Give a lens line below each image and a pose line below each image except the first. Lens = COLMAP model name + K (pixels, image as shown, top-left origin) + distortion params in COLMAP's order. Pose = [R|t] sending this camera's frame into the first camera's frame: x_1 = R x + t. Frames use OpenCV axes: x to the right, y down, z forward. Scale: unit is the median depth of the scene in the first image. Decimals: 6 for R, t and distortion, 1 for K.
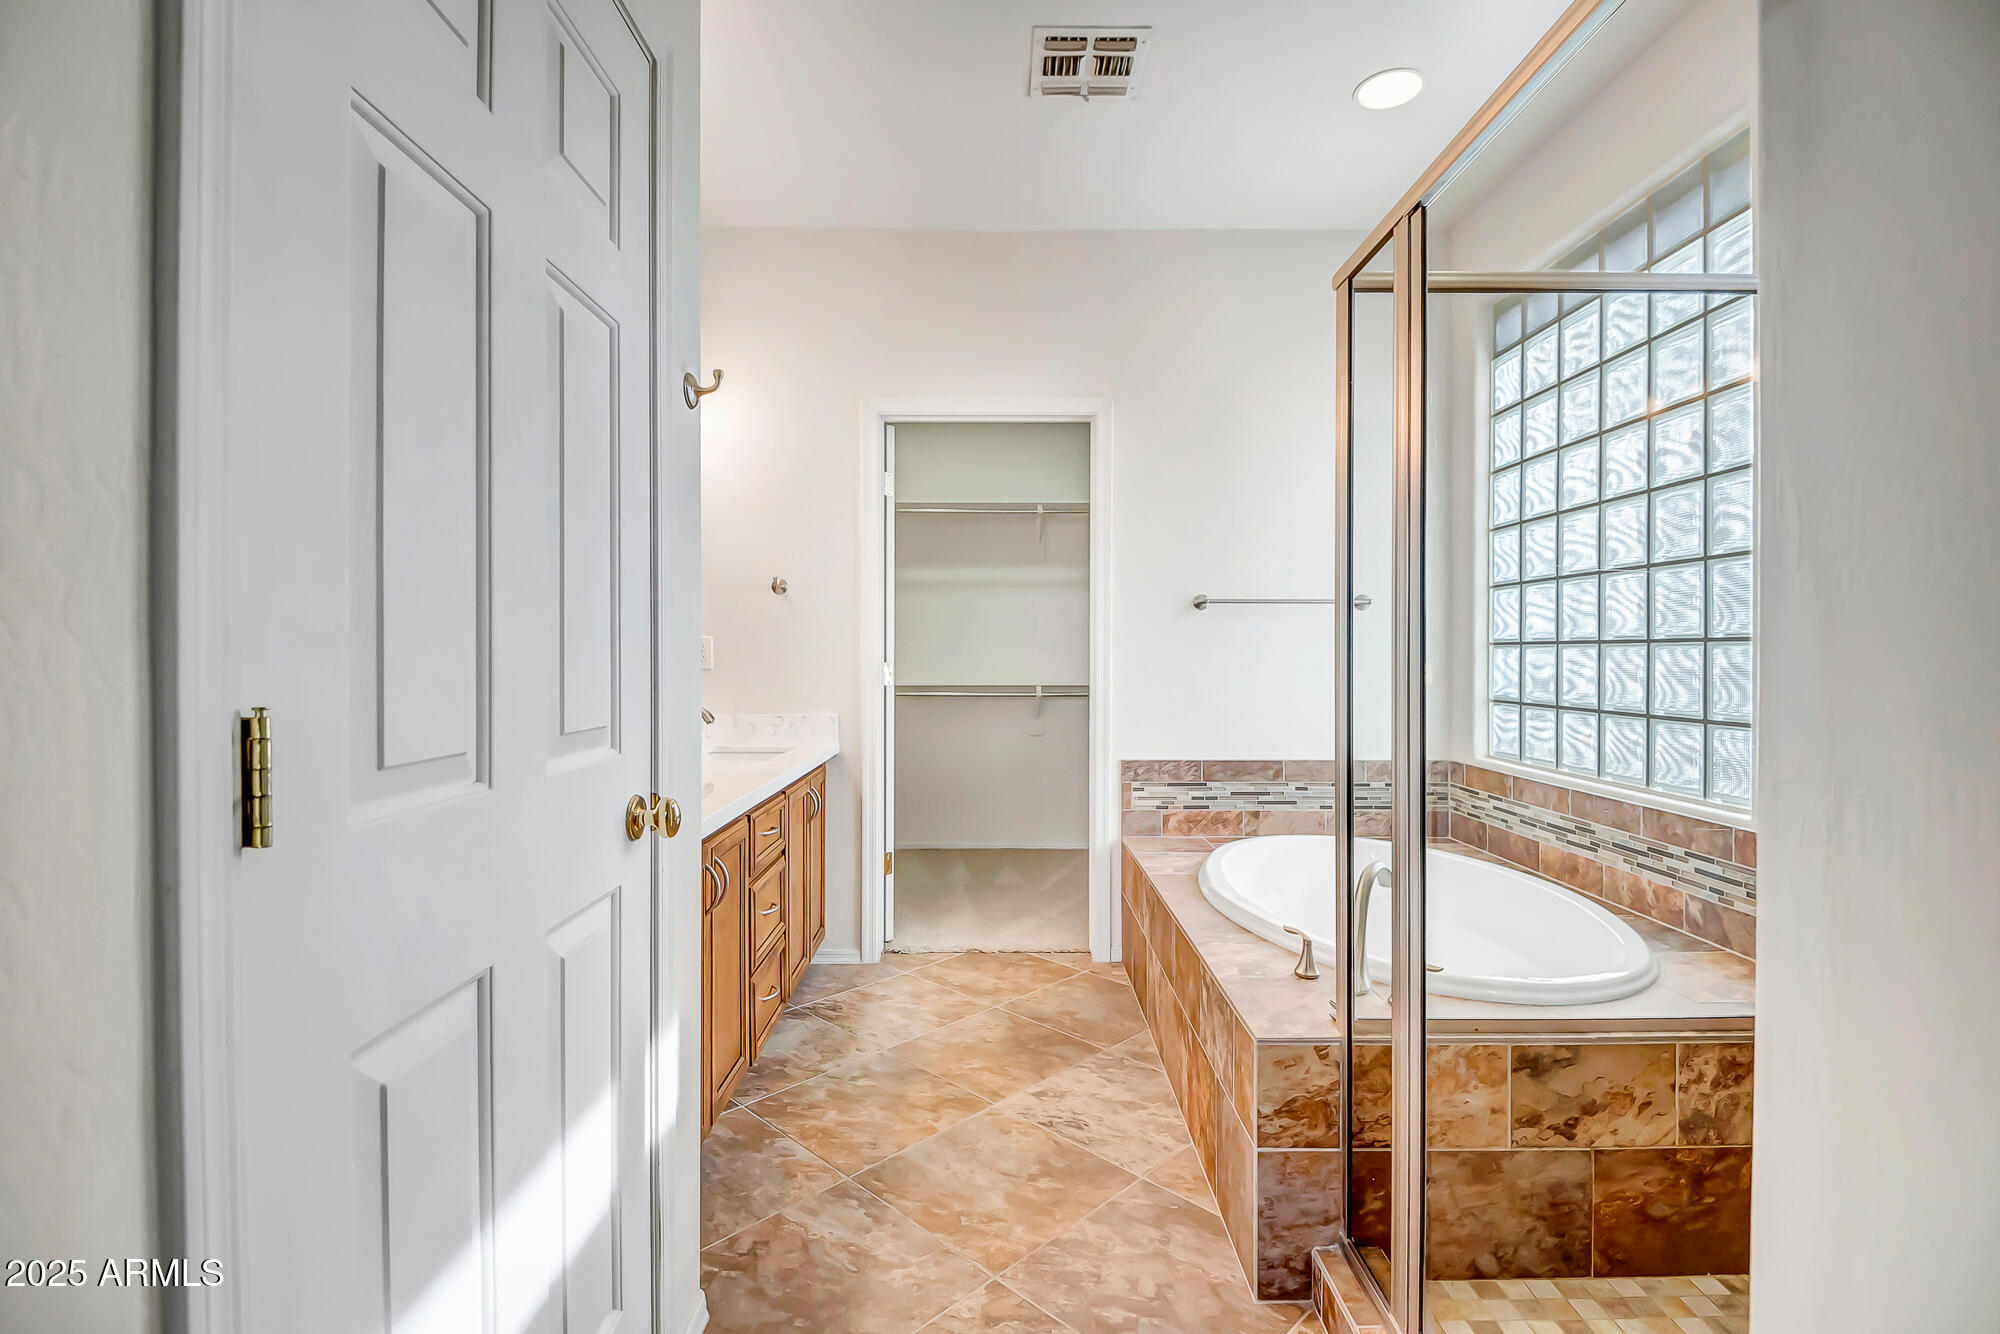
lens RADIAL K [[928.1, 0, 994.4], [0, 928.1, 650.0], [0, 0, 1]] dist [0.011460, -0.013672]
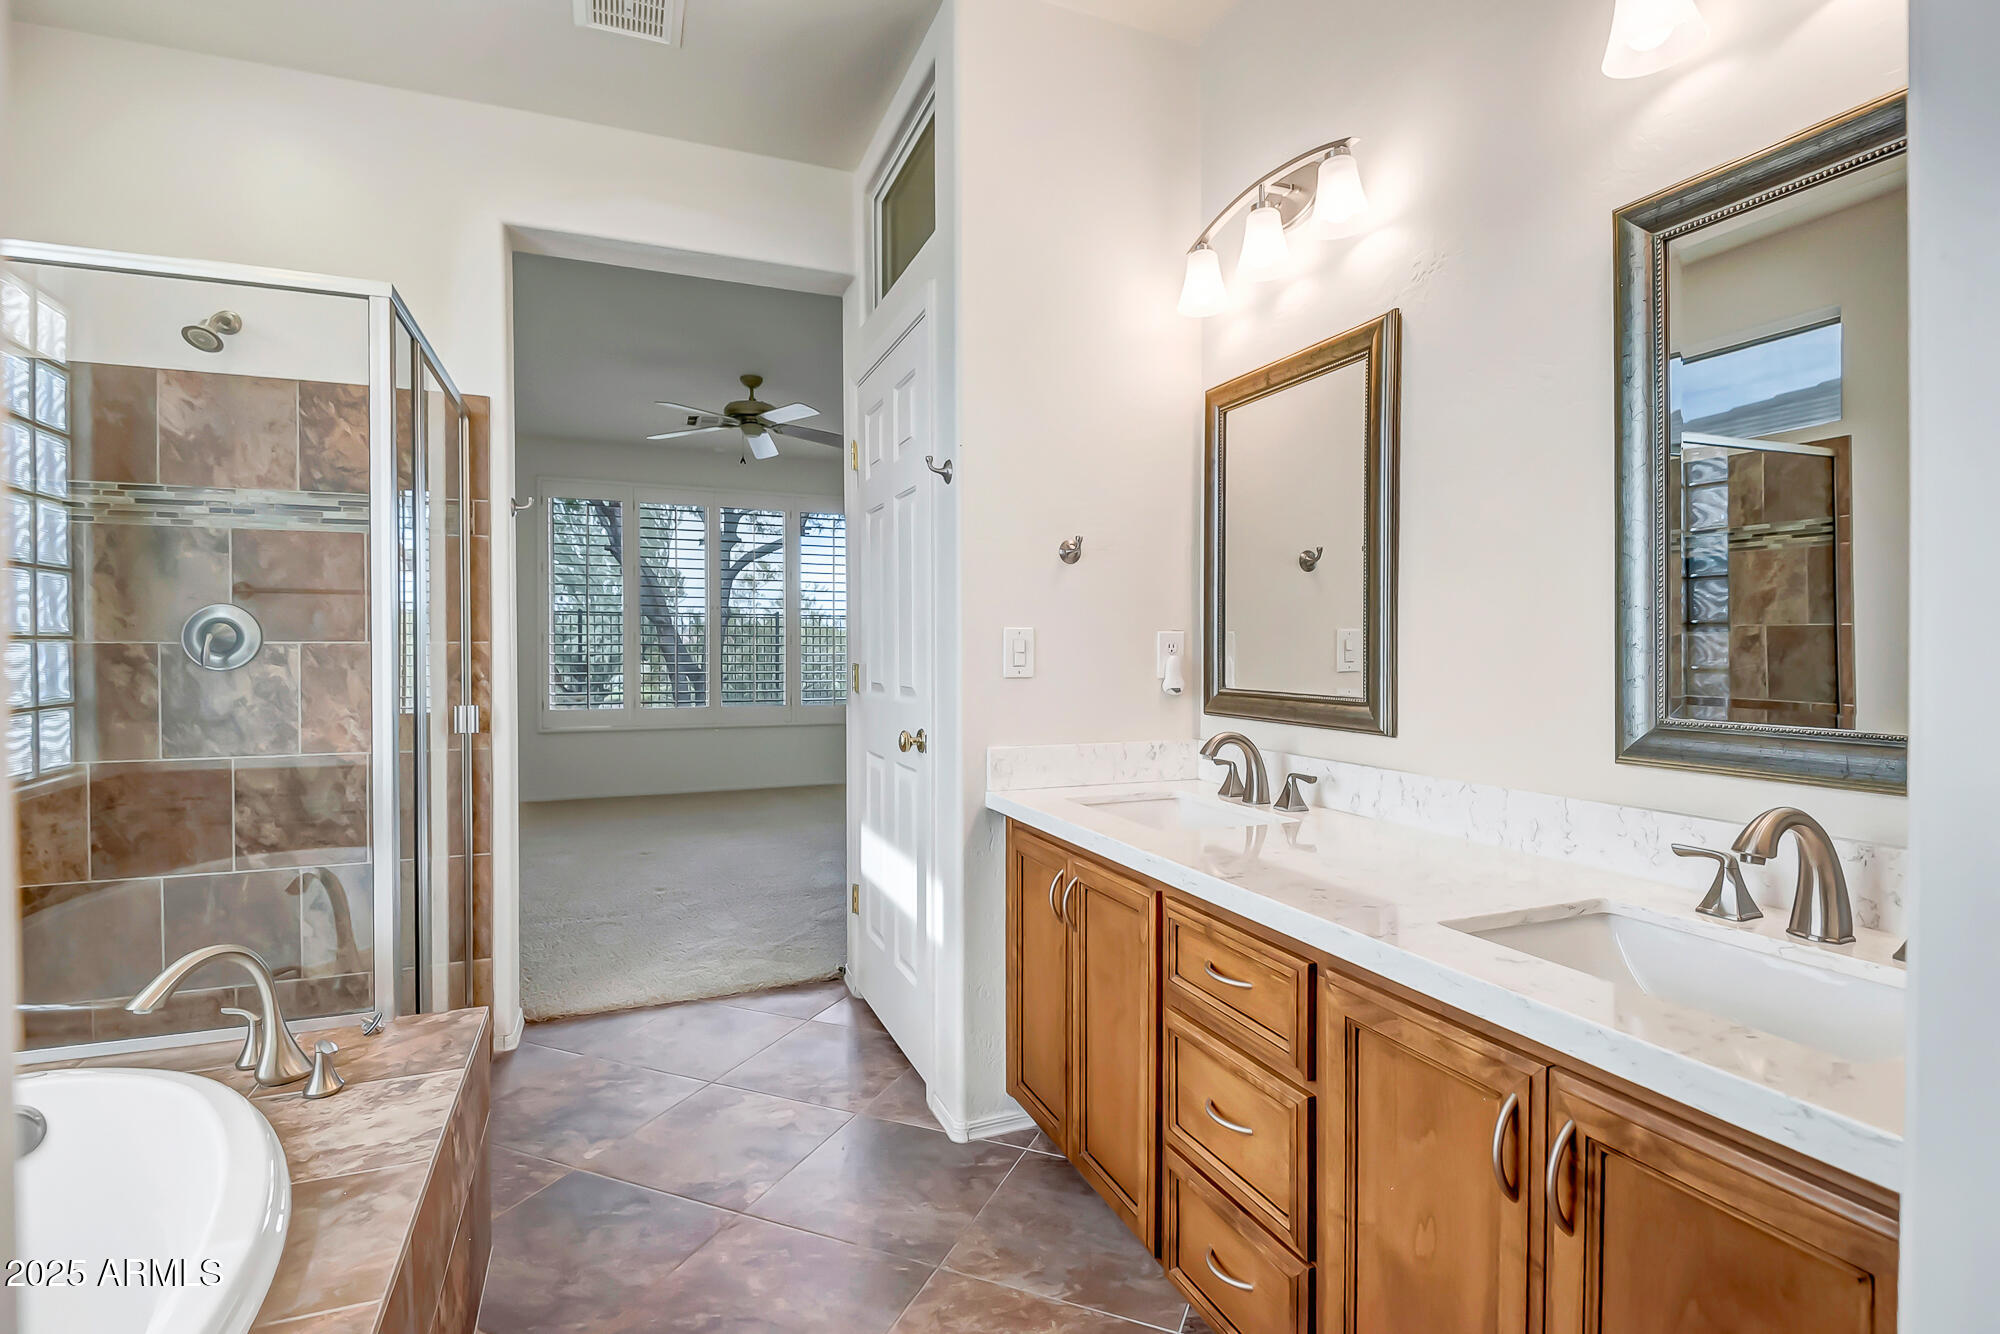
lens RADIAL K [[928.1, 0, 1012.2], [0, 928.1, 659.6], [0, 0, 1]] dist [0.011460, -0.013672]
pose [[-0.916473, 0.004981, -0.400066, 0.087932], [0.001486, 0.999958, 0.009045, -0.000446], [0.400095, 0.007695, -0.916441, 1.304834]]
